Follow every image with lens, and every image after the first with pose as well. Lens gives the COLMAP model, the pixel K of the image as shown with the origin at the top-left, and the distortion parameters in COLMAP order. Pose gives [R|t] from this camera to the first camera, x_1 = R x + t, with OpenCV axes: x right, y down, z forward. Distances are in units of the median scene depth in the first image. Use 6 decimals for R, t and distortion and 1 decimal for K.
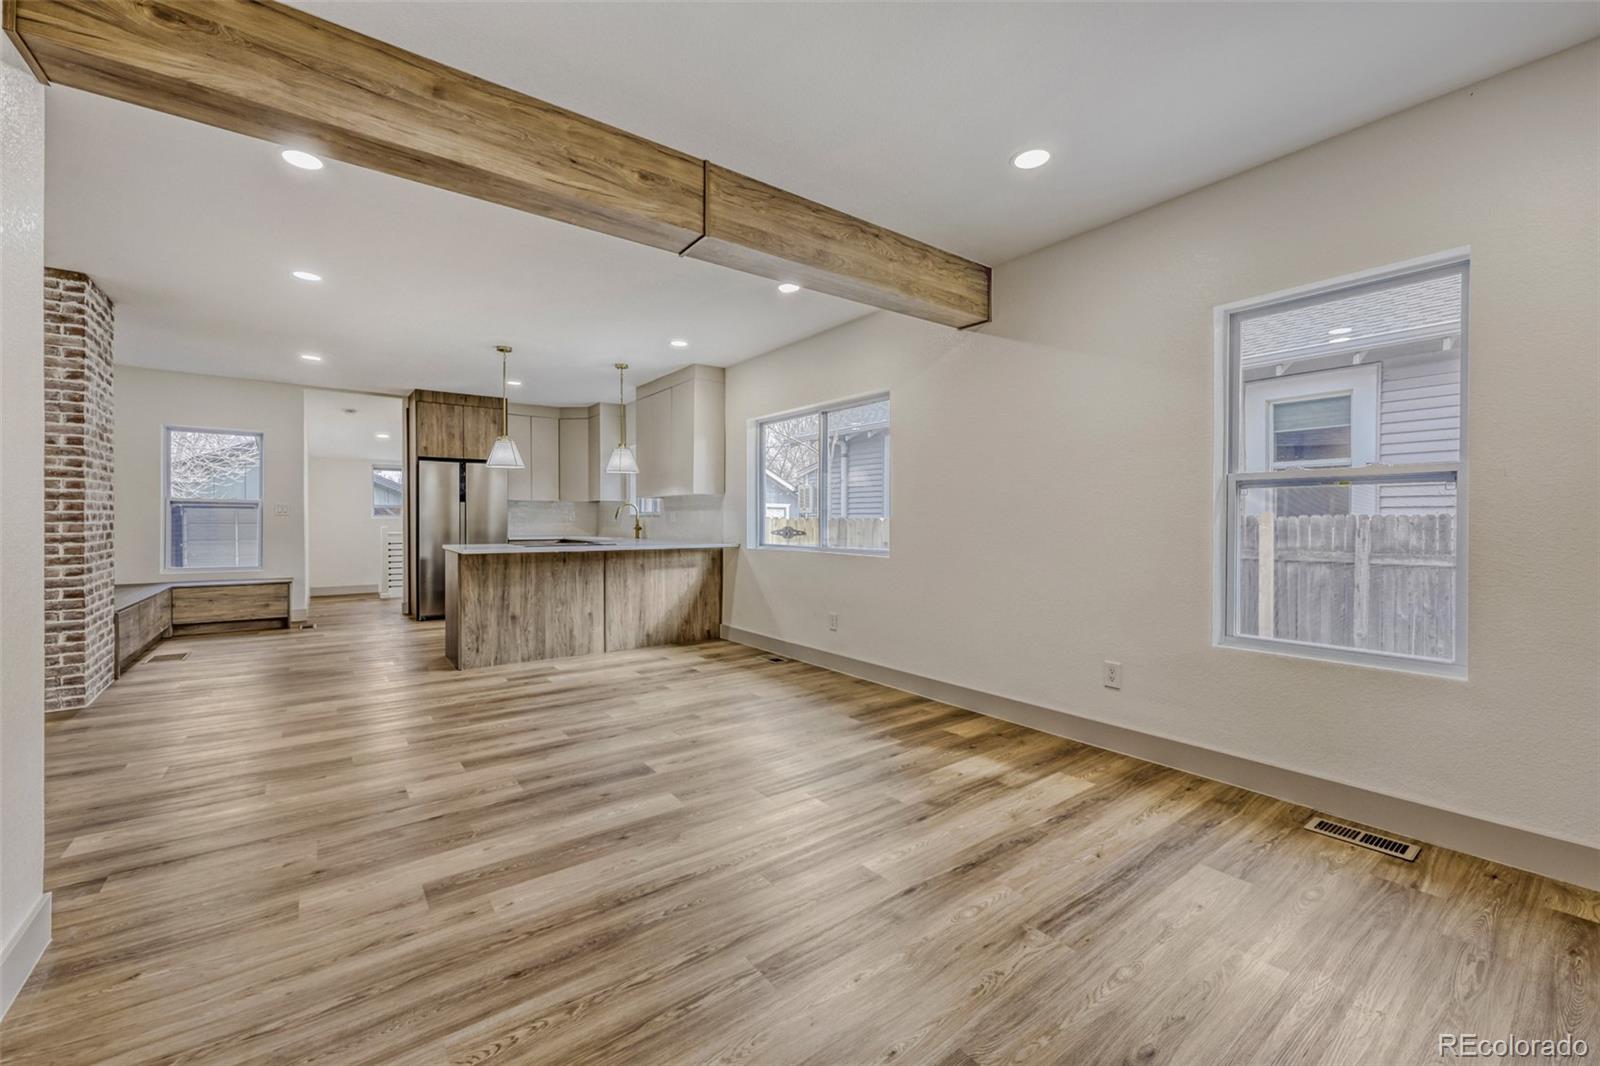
lens RADIAL K [[633.4, 0, 782.3], [0, 633.4, 527.6], [0, 0, 1]] dist [0.010995, 0.000140]
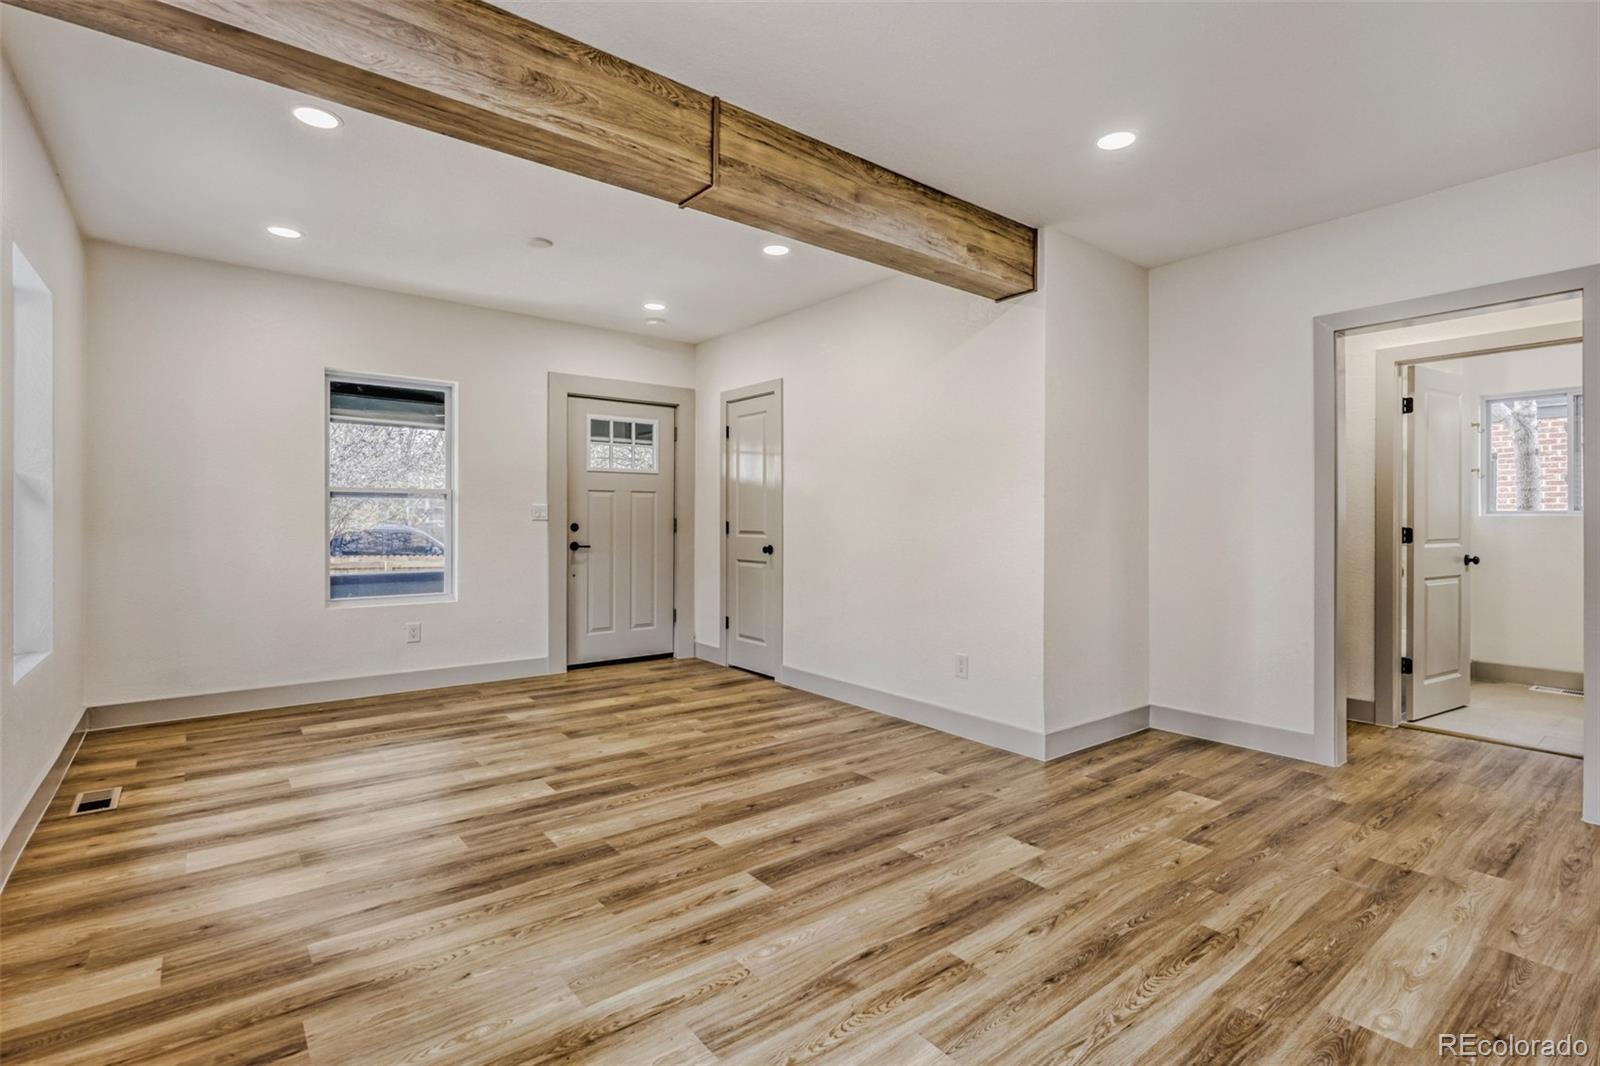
lens RADIAL K [[747.5, 0, 780.5], [0, 747.5, 515.5], [0, 0, 1]] dist [0.001832, 0.000244]
pose [[-0.999571, -0.007613, -0.028269, -0.117462], [-0.007898, 0.999919, 0.009983, -0.018812], [0.028191, 0.010202, -0.999550, 1.045850]]
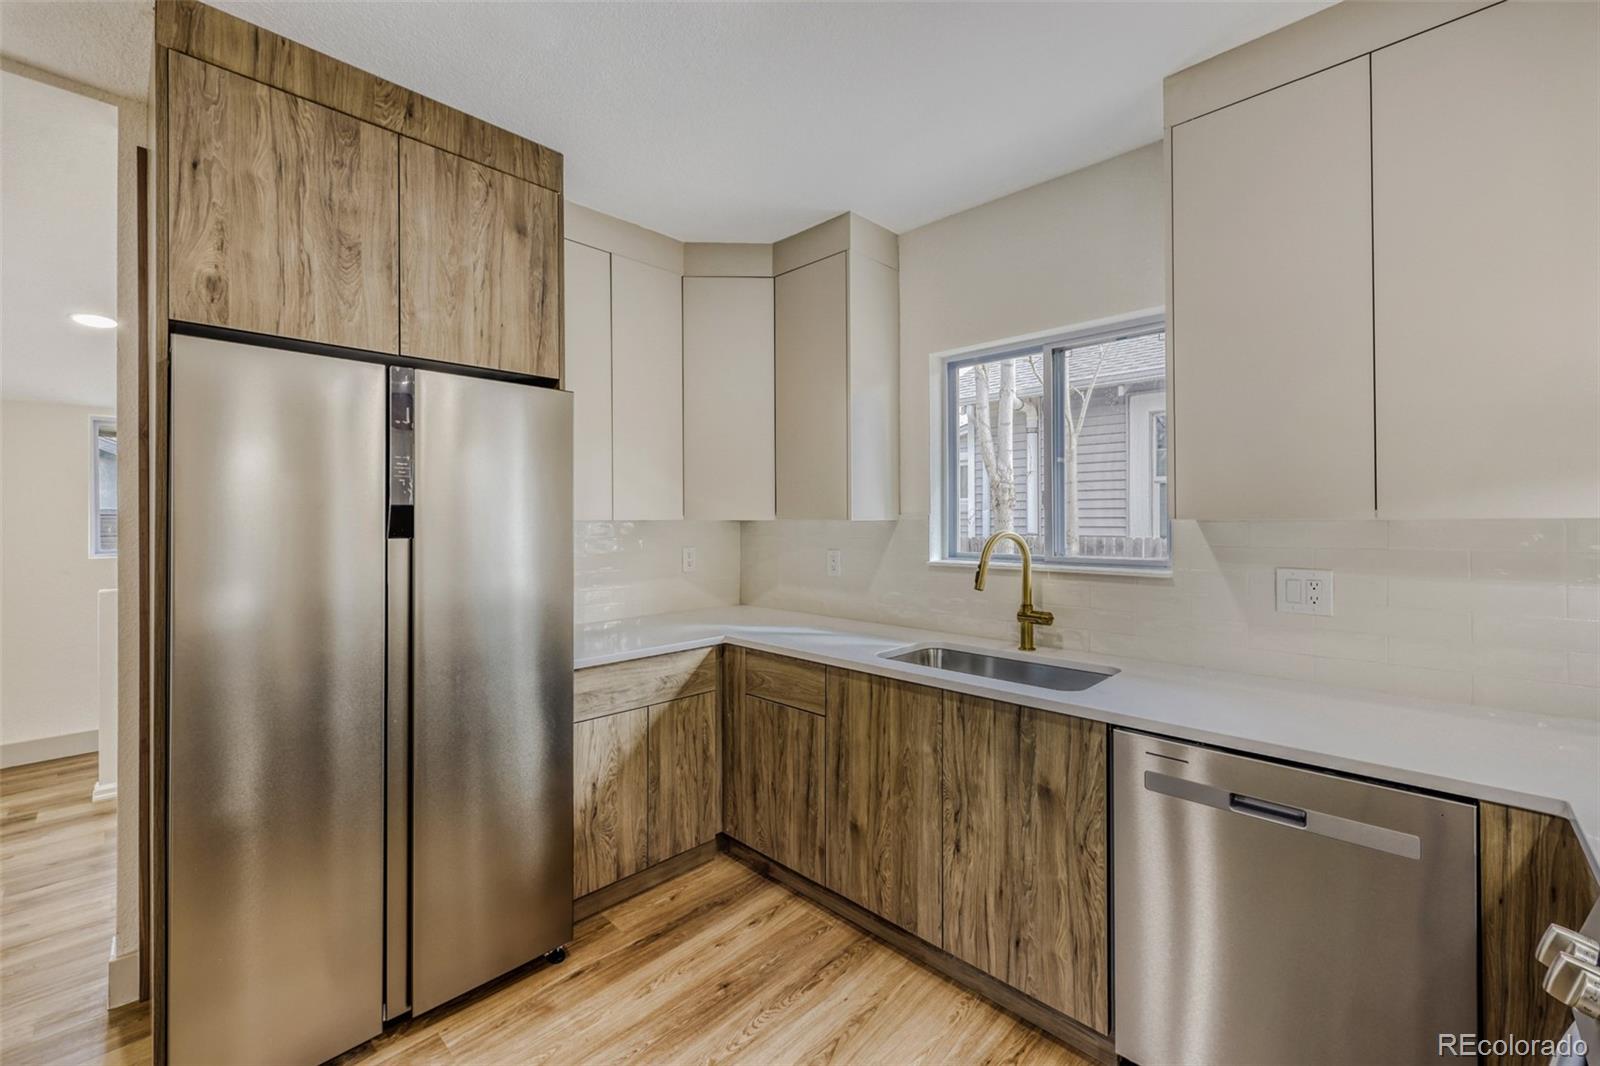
lens RADIAL K [[647.4, 0, 793.3], [0, 647.4, 523.5], [0, 0, 1]] dist [0.002514, 0.000144]
pose [[0.985631, -0.005810, 0.168813, -0.583371], [0.007097, 0.999950, -0.007025, -0.061610], [-0.168764, 0.008122, 0.985623, 1.078267]]
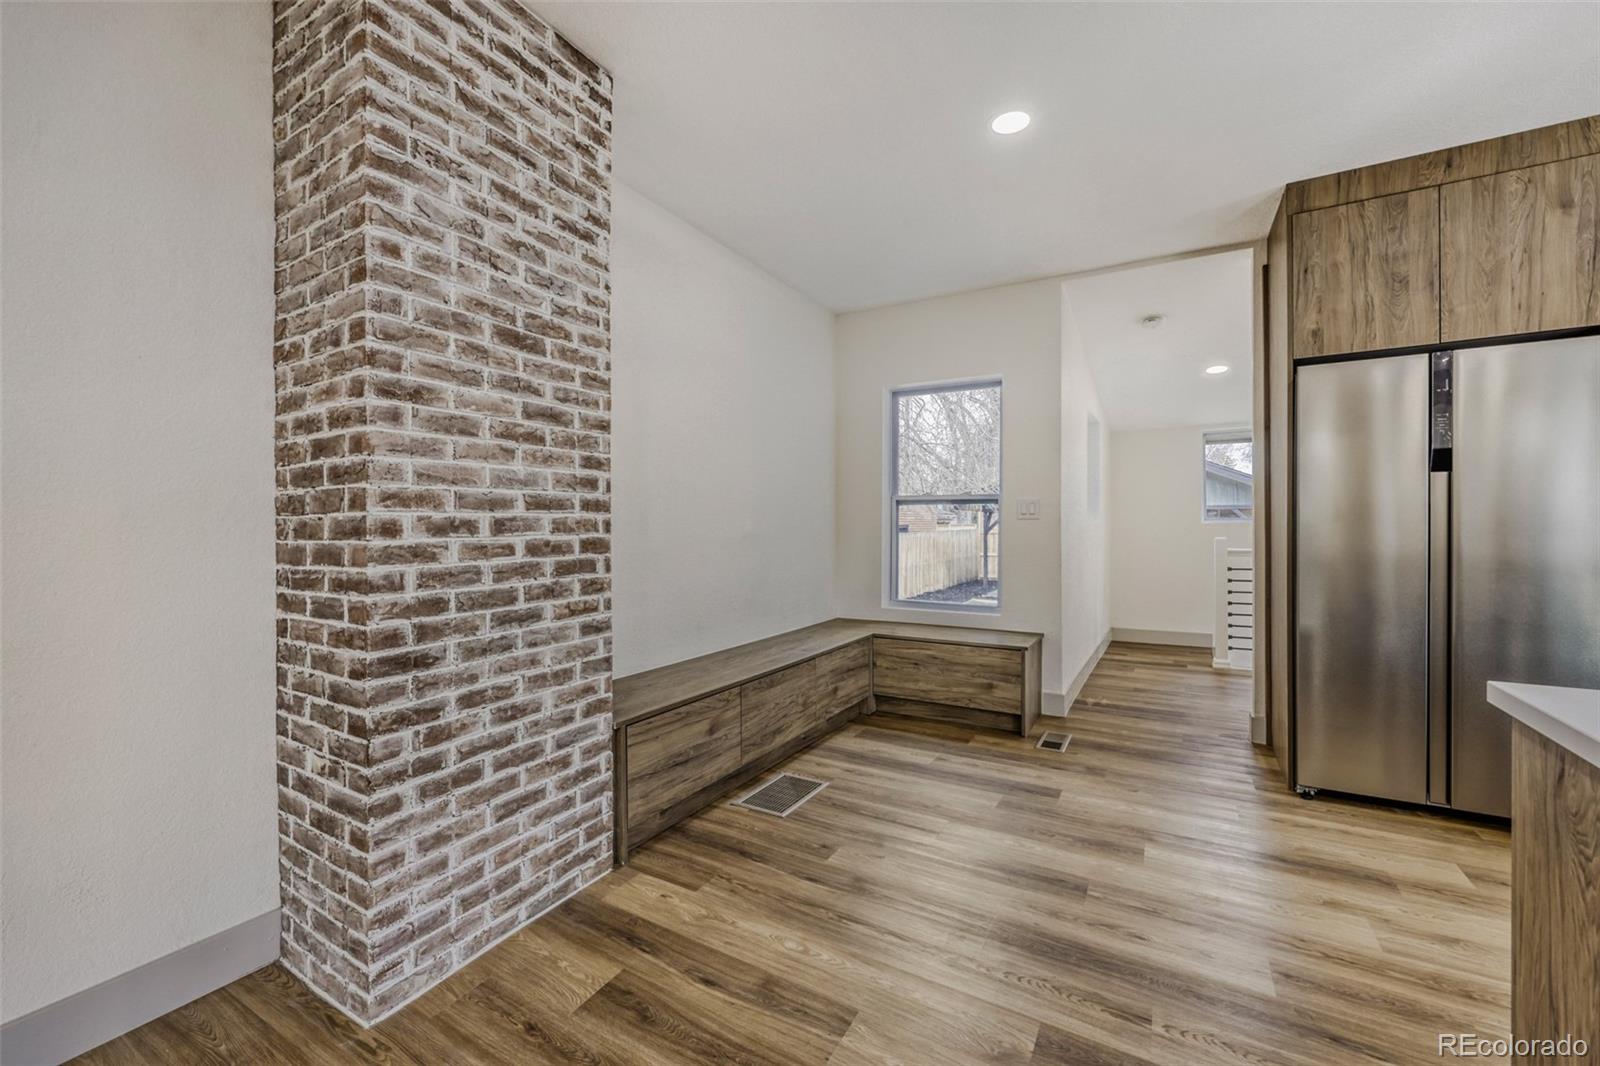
lens RADIAL K [[651.9, 0, 794.9], [0, 651.9, 525.7], [0, 0, 1]] dist [-0.002536, -0.000078]
pose [[0.401412, -0.004961, -0.915884, -0.476924], [-0.004207, 0.999965, -0.007260, -0.011490], [0.915888, 0.006767, 0.401377, 0.808111]]
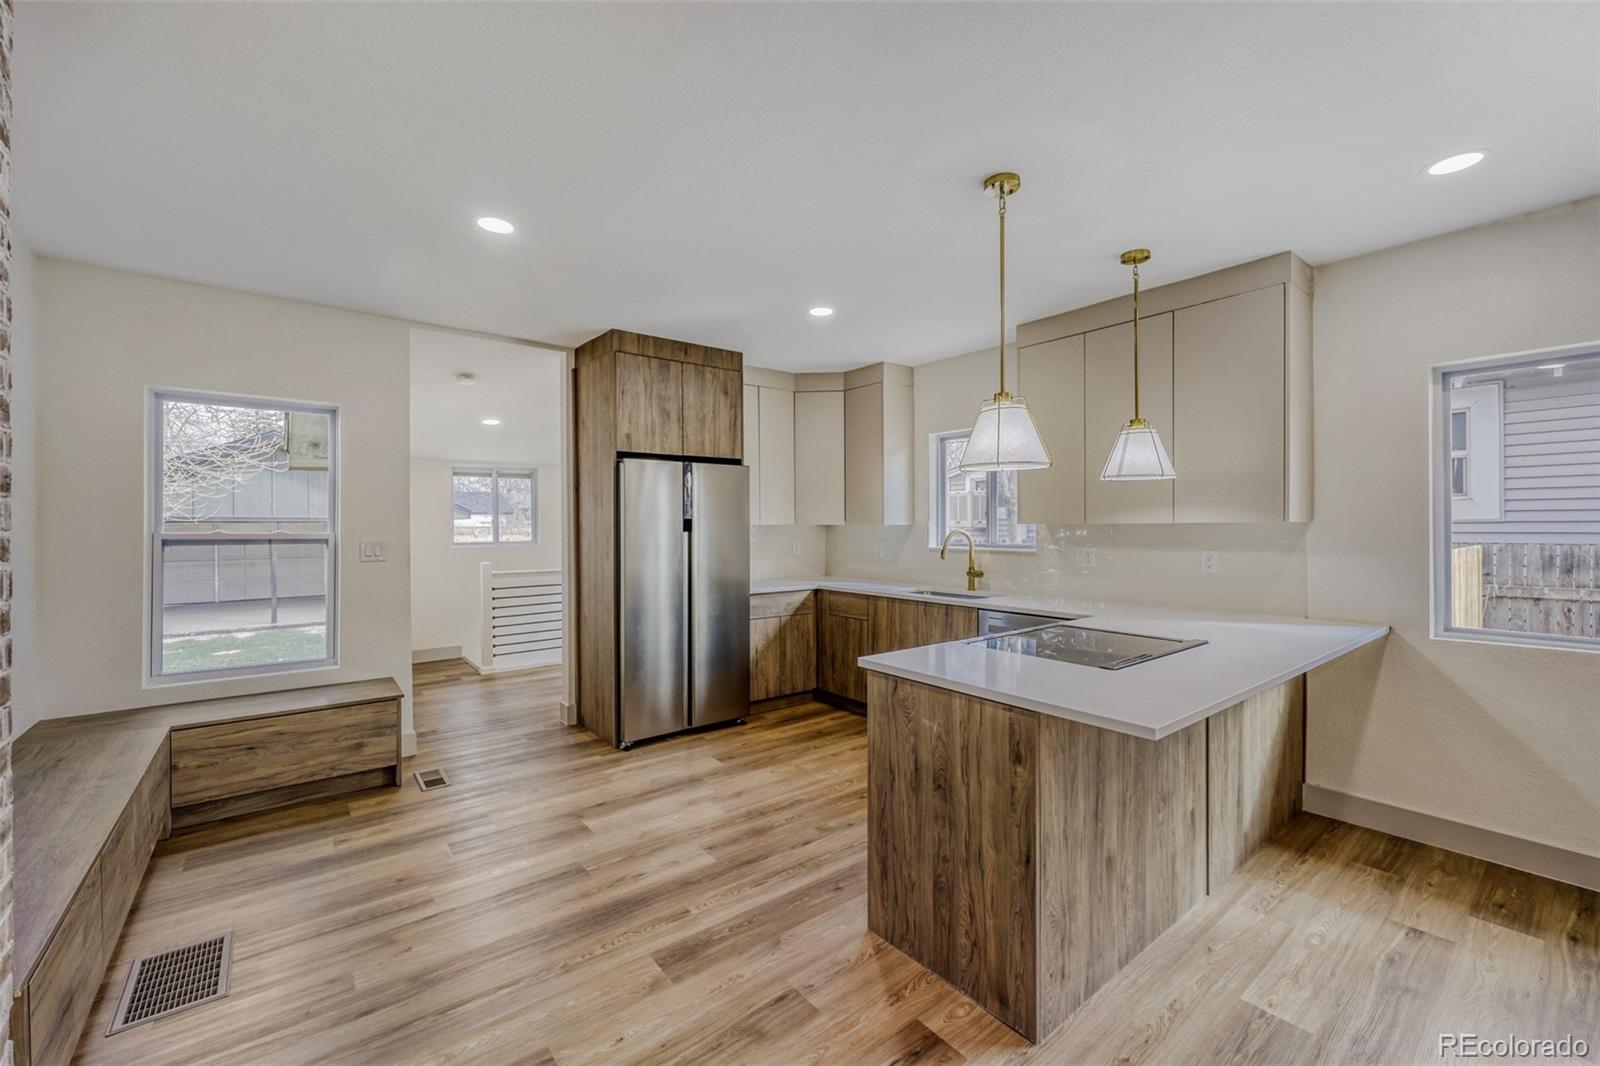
lens RADIAL K [[647.4, 0, 793.3], [0, 647.4, 523.5], [0, 0, 1]] dist [0.002514, 0.000144]
pose [[0.999288, -0.005464, 0.037330, -0.624144], [0.005972, 0.999891, -0.013523, -0.056891], [-0.037252, 0.013736, 0.999212, 0.611886]]
